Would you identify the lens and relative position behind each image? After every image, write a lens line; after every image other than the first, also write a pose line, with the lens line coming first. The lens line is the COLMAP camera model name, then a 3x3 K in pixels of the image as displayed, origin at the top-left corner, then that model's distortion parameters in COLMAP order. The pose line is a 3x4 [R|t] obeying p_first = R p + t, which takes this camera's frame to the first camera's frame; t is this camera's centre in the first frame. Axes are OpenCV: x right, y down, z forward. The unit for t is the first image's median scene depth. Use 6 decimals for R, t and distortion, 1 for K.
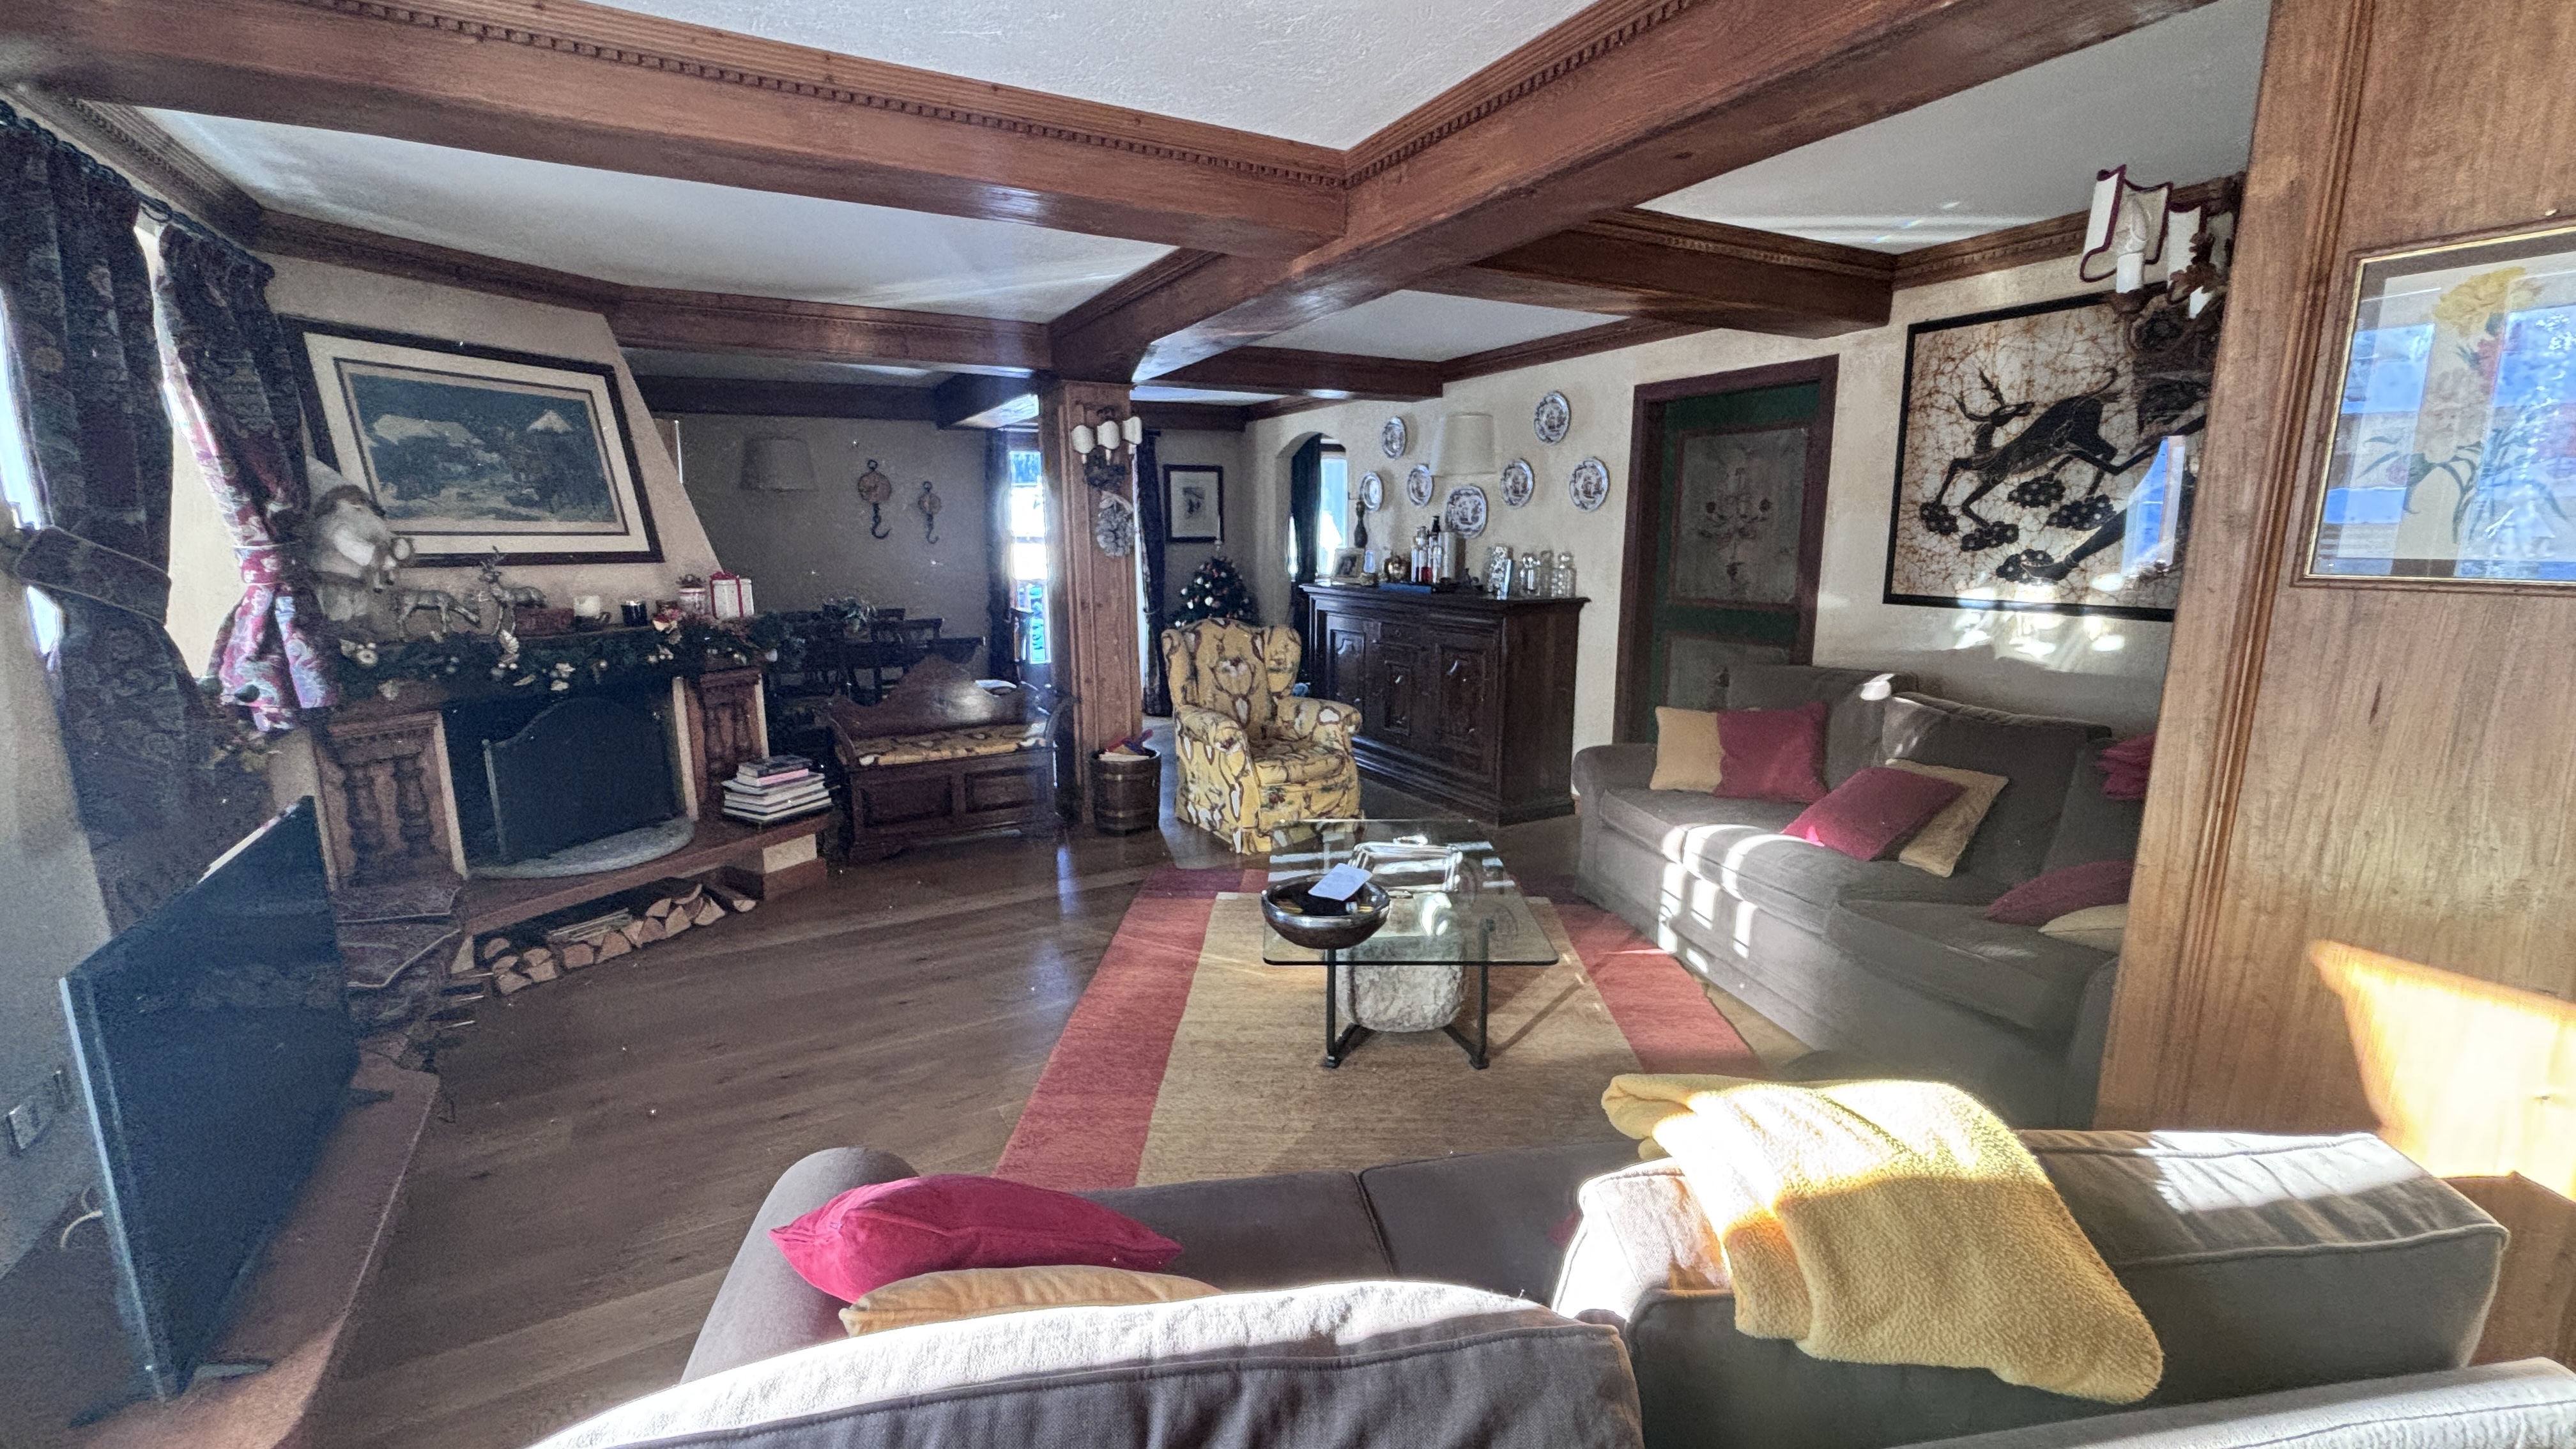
lens RADIAL K [[1055.8, 0, 1277.3], [0, 1055.8, 724.8], [0, 0, 1]] dist [0.002714, -0.002202]
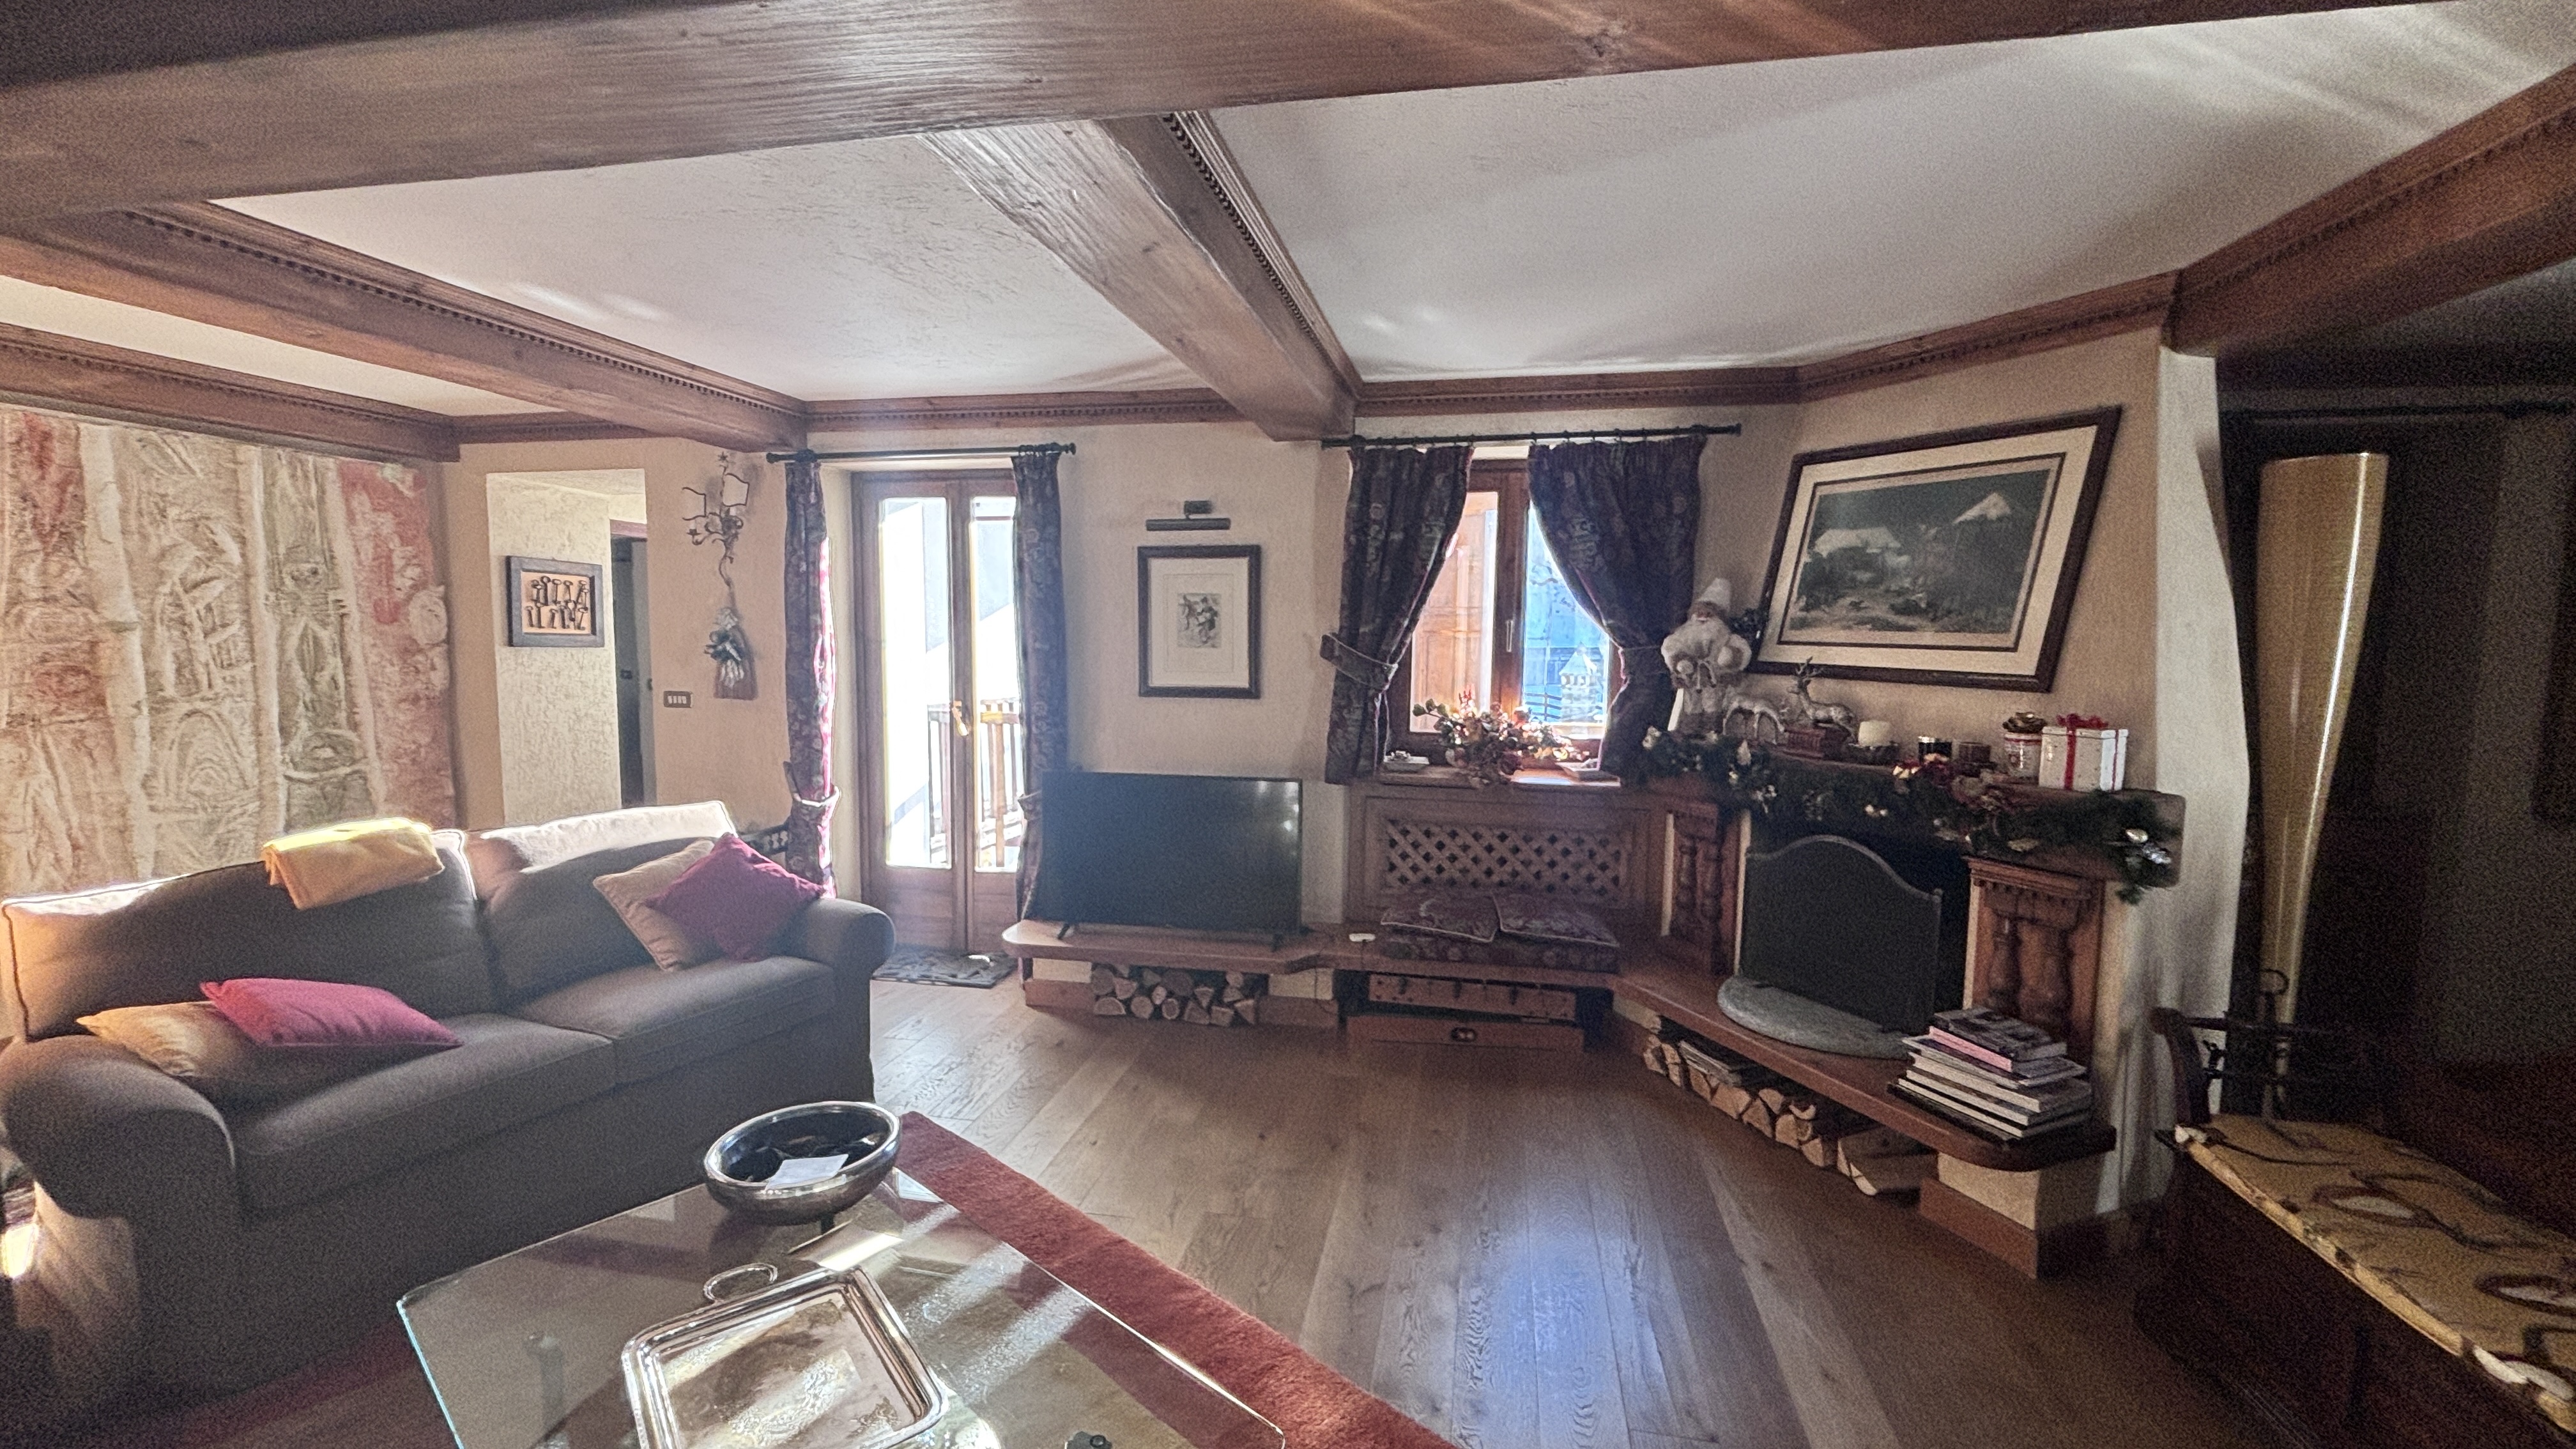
lens RADIAL K [[1055.8, 0, 1287.9], [0, 1055.8, 722.4], [0, 0, 1]] dist [0.002714, -0.002202]
pose [[-0.624498, 0.081849, -0.776726, 0.267765], [-0.141689, 0.966119, 0.215726, -0.234612], [0.768067, 0.244775, -0.591742, 1.135034]]
